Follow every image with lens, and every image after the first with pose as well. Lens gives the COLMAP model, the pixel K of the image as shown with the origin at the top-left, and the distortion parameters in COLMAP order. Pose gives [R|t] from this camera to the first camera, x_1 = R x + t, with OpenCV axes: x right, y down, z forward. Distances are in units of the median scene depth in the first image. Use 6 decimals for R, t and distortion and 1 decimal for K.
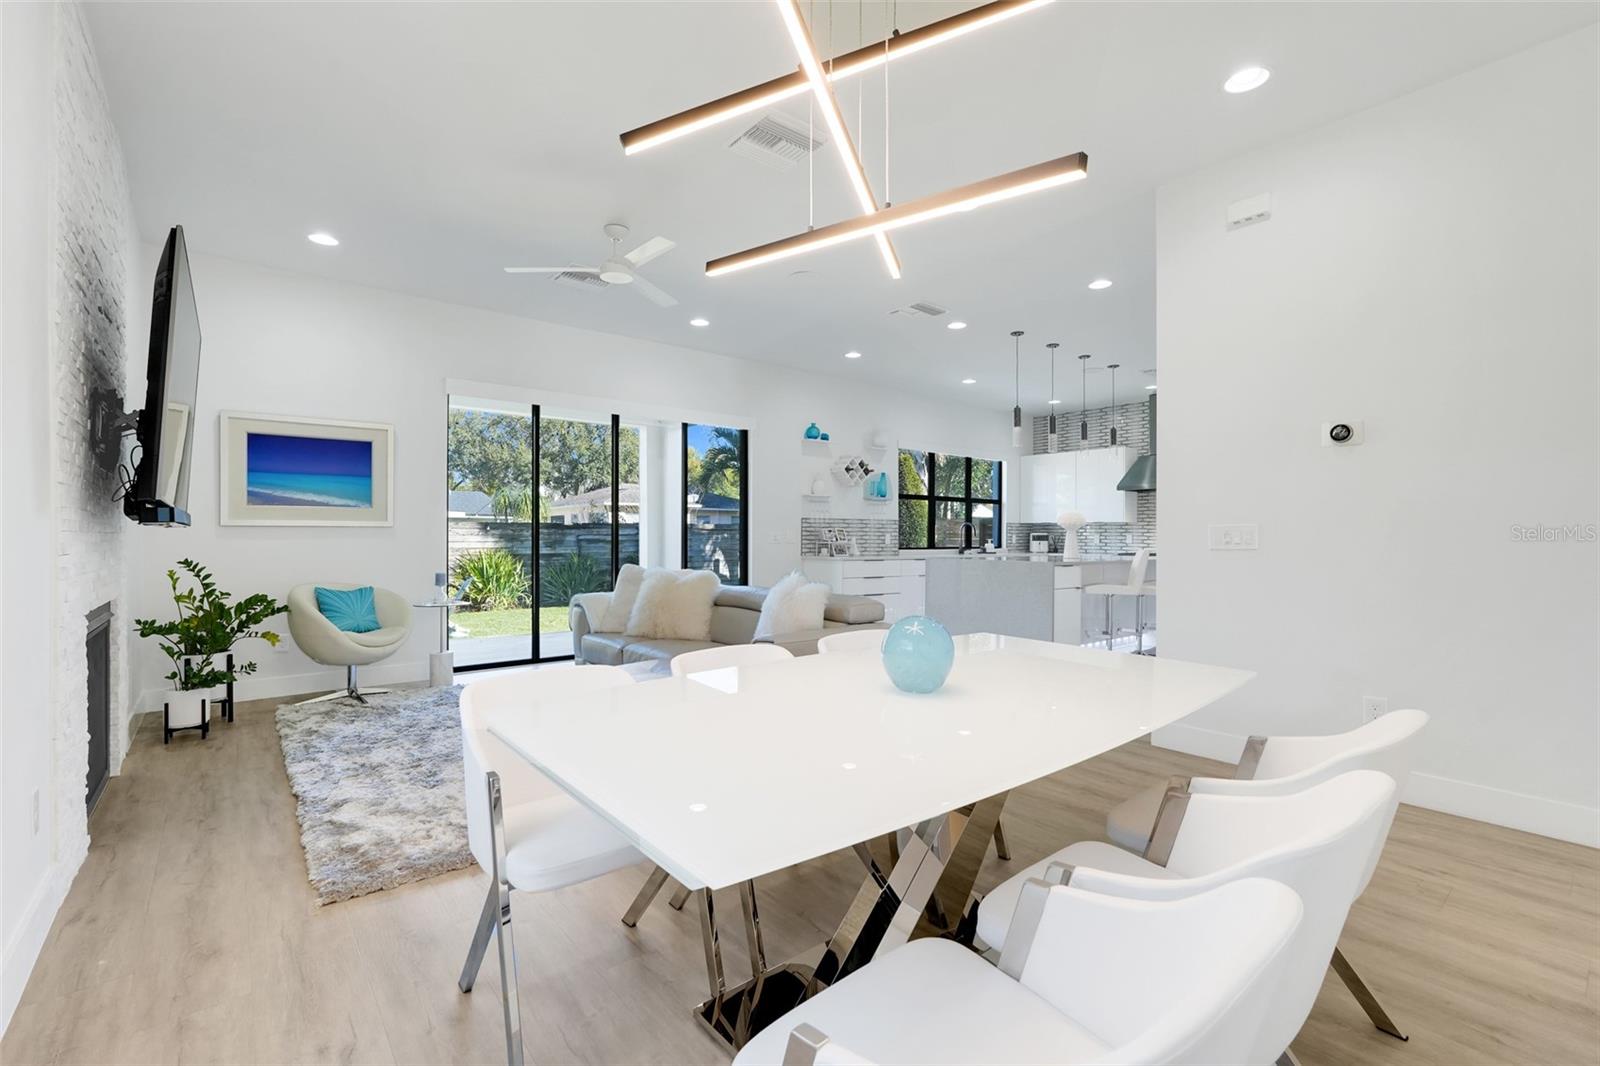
lens RADIAL K [[707.0, 0, 801.4], [0, 707.0, 535.3], [0, 0, 1]] dist [-0.005369, -0.000137]
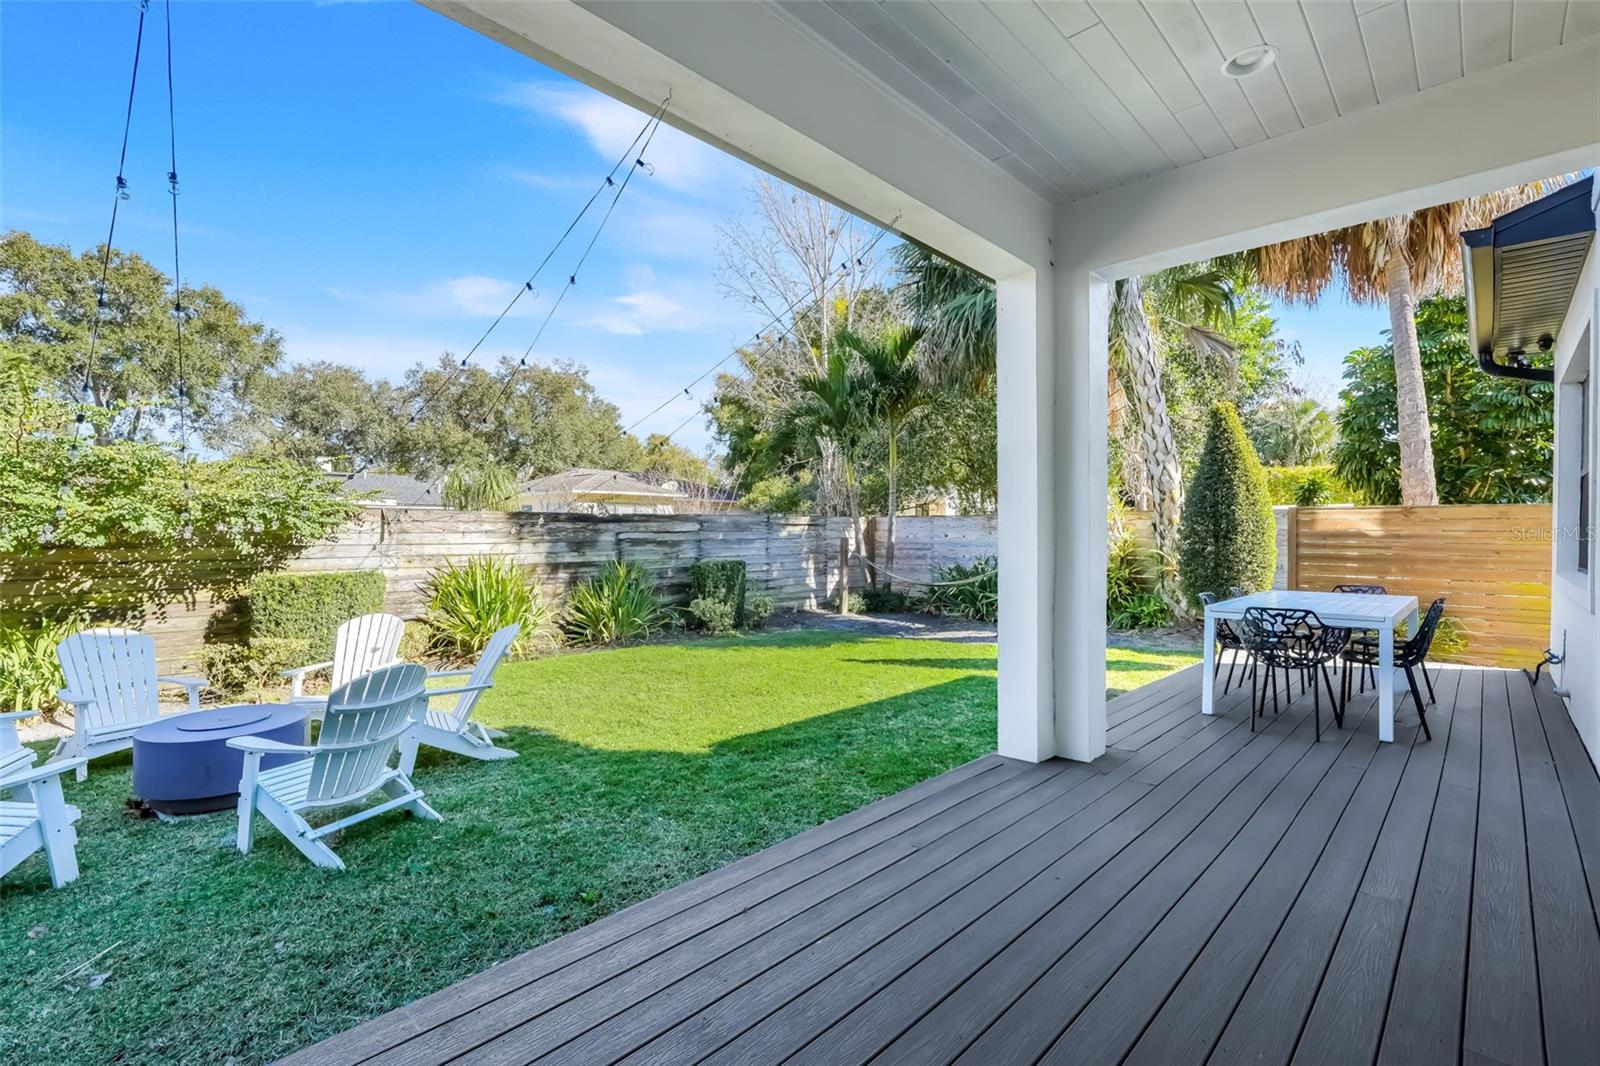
lens RADIAL K [[709.9, 0, 798.8], [0, 709.9, 535.2], [0, 0, 1]] dist [-0.000898, -0.000026]
pose [[0.993702, 0.001543, 0.112041, -0.225077], [-0.002287, 0.999976, 0.006511, -0.002240], [-0.112028, -0.006726, 0.993682, 0.347187]]
